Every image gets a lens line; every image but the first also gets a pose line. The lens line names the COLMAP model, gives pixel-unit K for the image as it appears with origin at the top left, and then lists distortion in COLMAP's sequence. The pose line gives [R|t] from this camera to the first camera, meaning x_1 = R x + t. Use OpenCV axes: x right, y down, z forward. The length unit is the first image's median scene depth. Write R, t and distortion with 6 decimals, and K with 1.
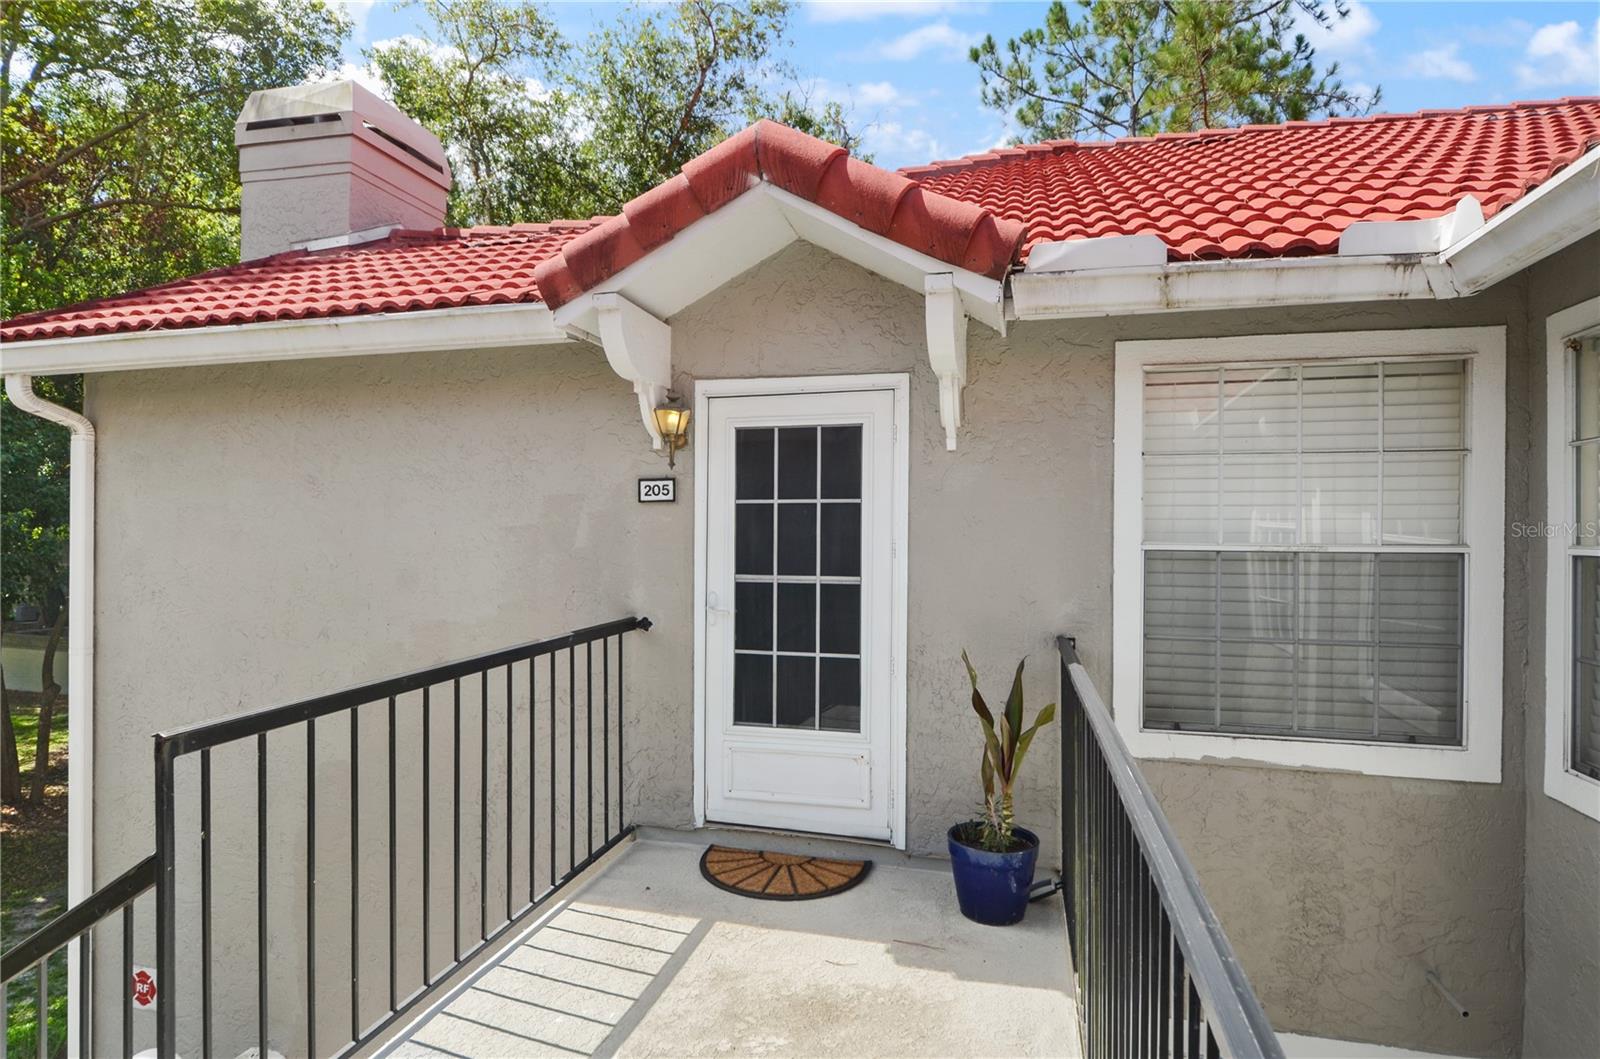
lens RADIAL K [[859.5, 0, 800.0], [0, 859.5, 529.5], [0, 0, 1]] dist [0.005168, -0.014478]
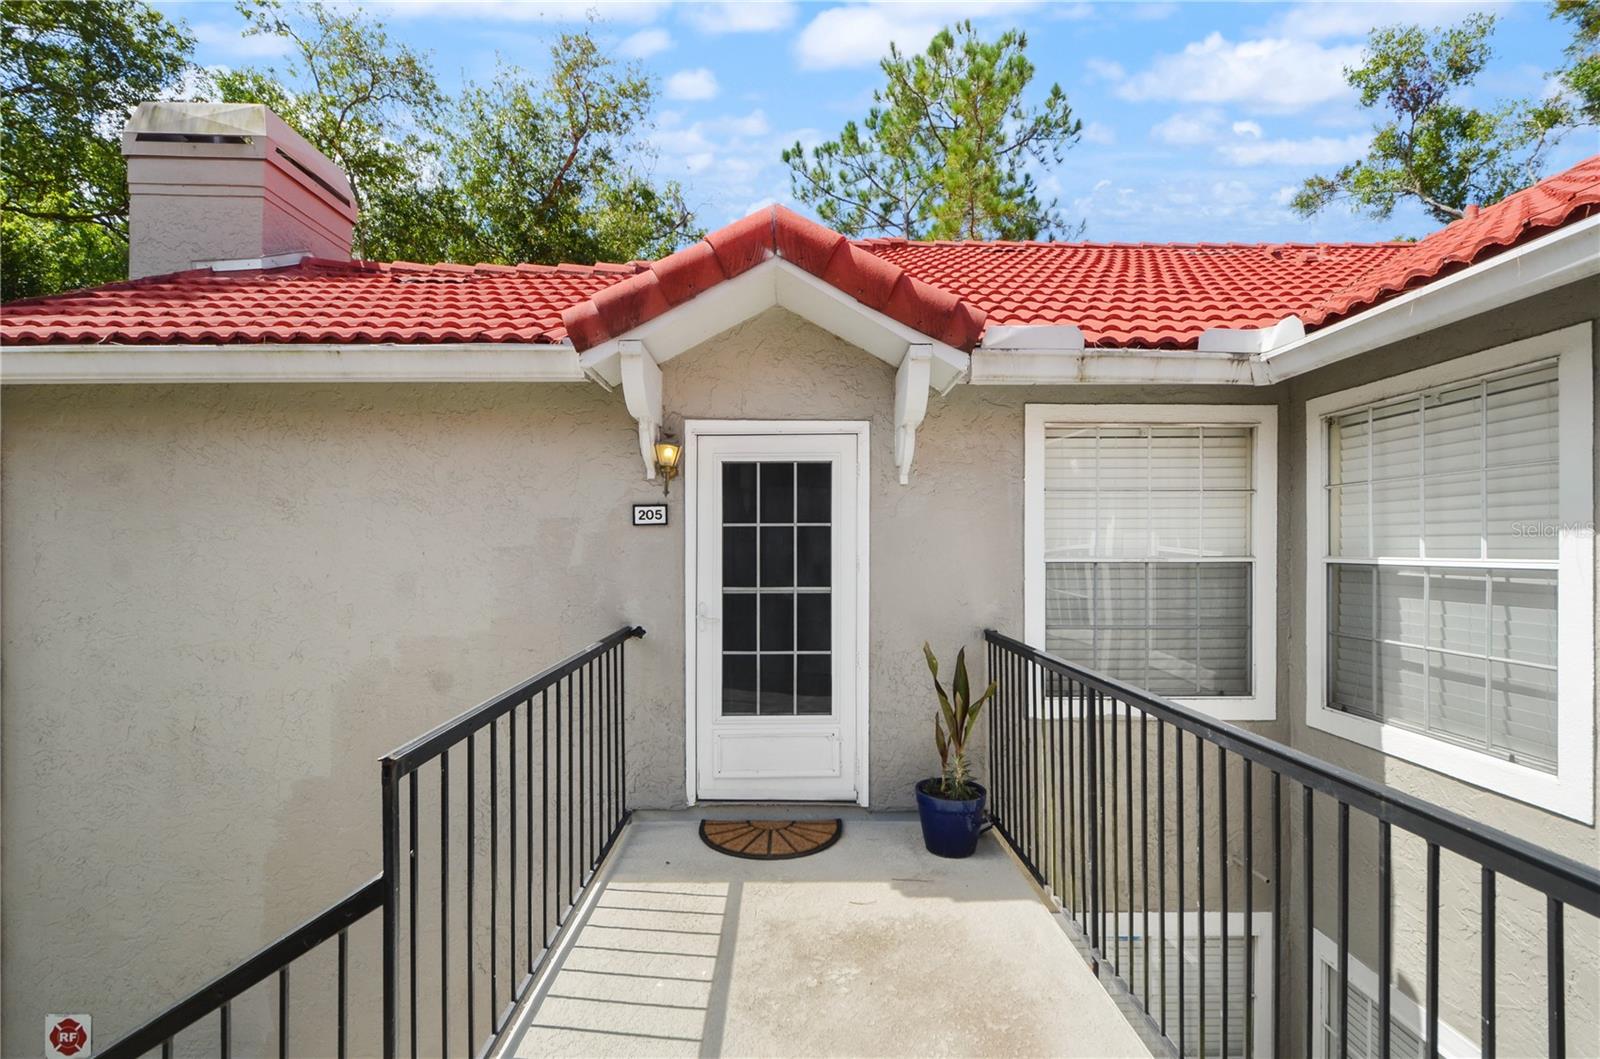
lens RADIAL K [[722.4, 0, 802.0], [0, 722.4, 547.5], [0, 0, 1]] dist [0.005512, -0.006347]
pose [[0.964771, -0.006527, 0.263011, -0.236449], [0.005900, 0.999978, 0.003174, -0.004342], [-0.263026, -0.001510, 0.964787, 0.022572]]
